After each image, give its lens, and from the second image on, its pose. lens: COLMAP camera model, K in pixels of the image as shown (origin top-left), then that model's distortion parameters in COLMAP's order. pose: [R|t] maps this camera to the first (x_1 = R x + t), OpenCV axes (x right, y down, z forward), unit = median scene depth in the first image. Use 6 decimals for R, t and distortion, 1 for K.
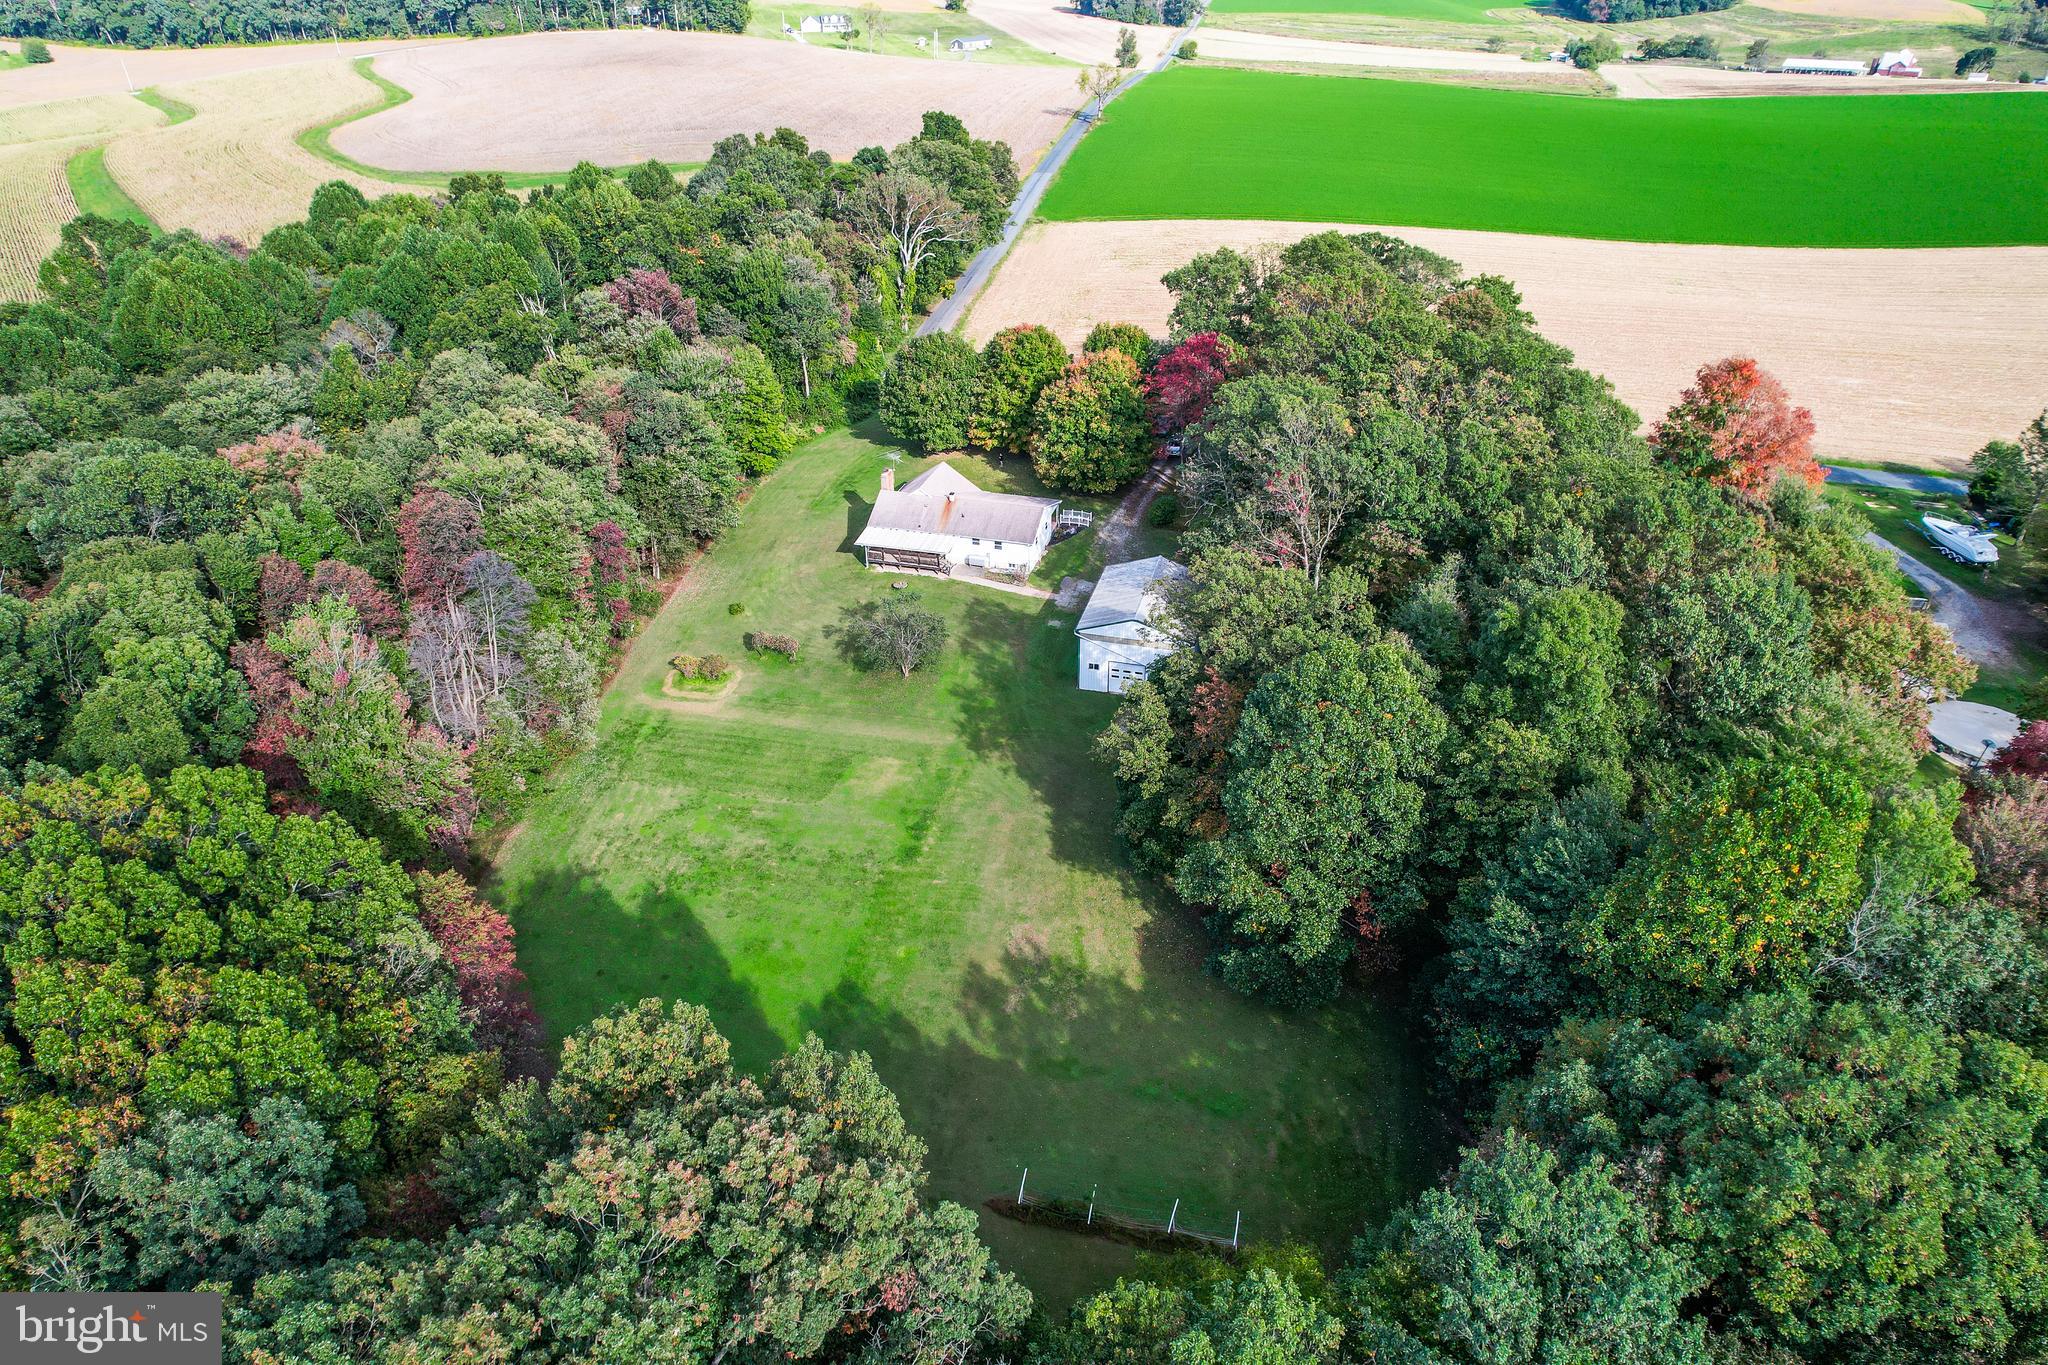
lens RADIAL K [[1309.9, 0, 1034.8], [0, 1309.9, 688.9], [0, 0, 1]] dist [-0.082160, 0.076165]
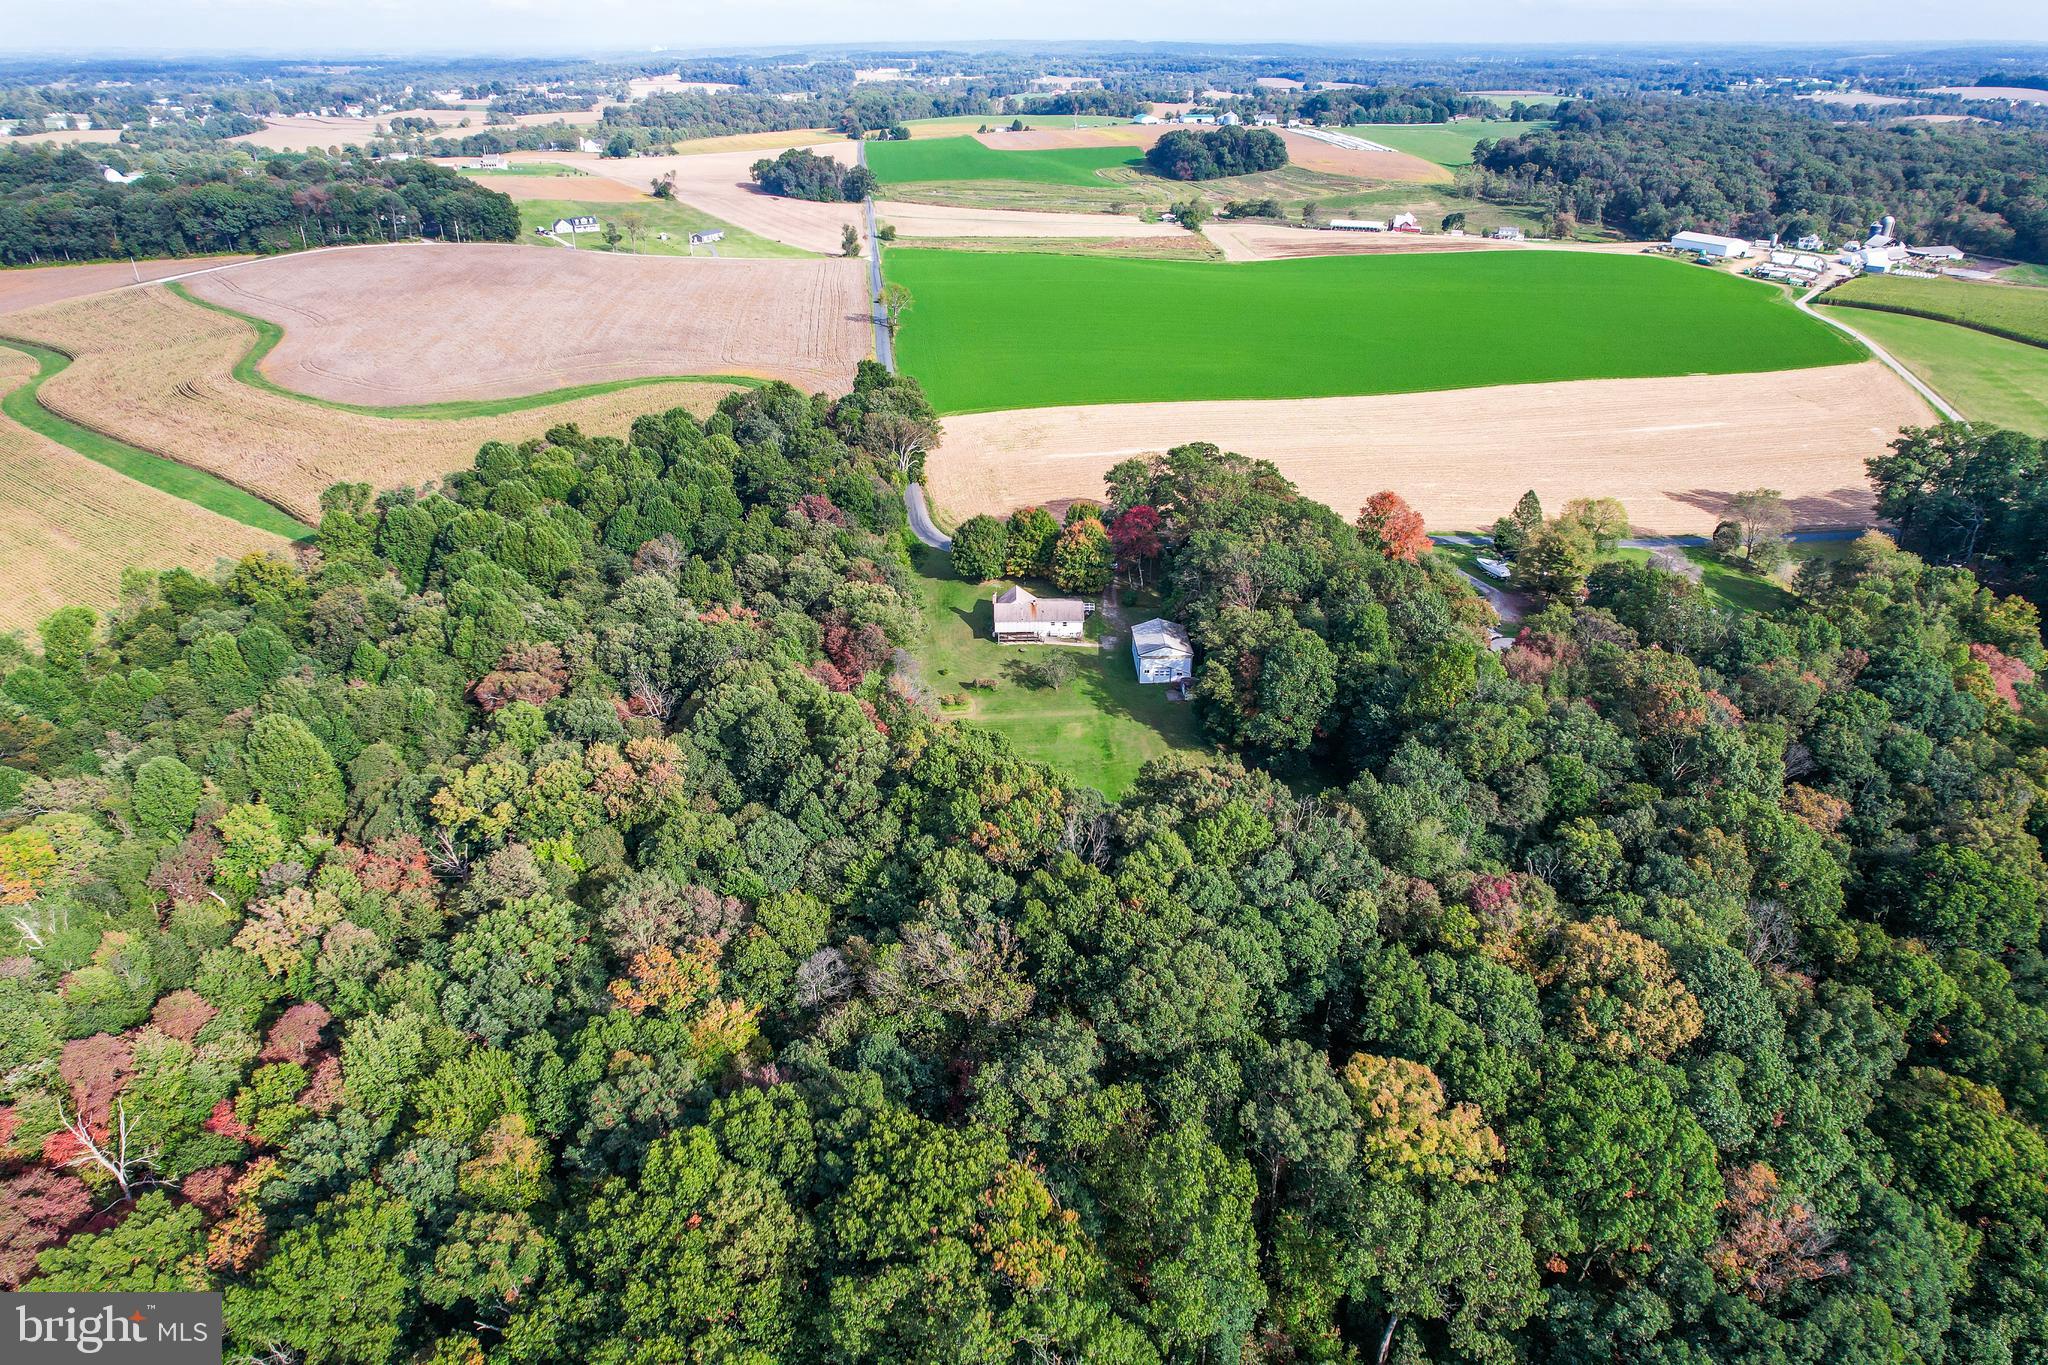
lens RADIAL K [[1309.9, 0, 1034.8], [0, 1309.9, 688.9], [0, 0, 1]] dist [-0.082160, 0.076165]
pose [[0.957270, -0.130580, 0.258035, -0.528477], [0.149208, 0.987336, -0.053894, 0.076229], [-0.247730, 0.090092, 0.964631, -0.781559]]
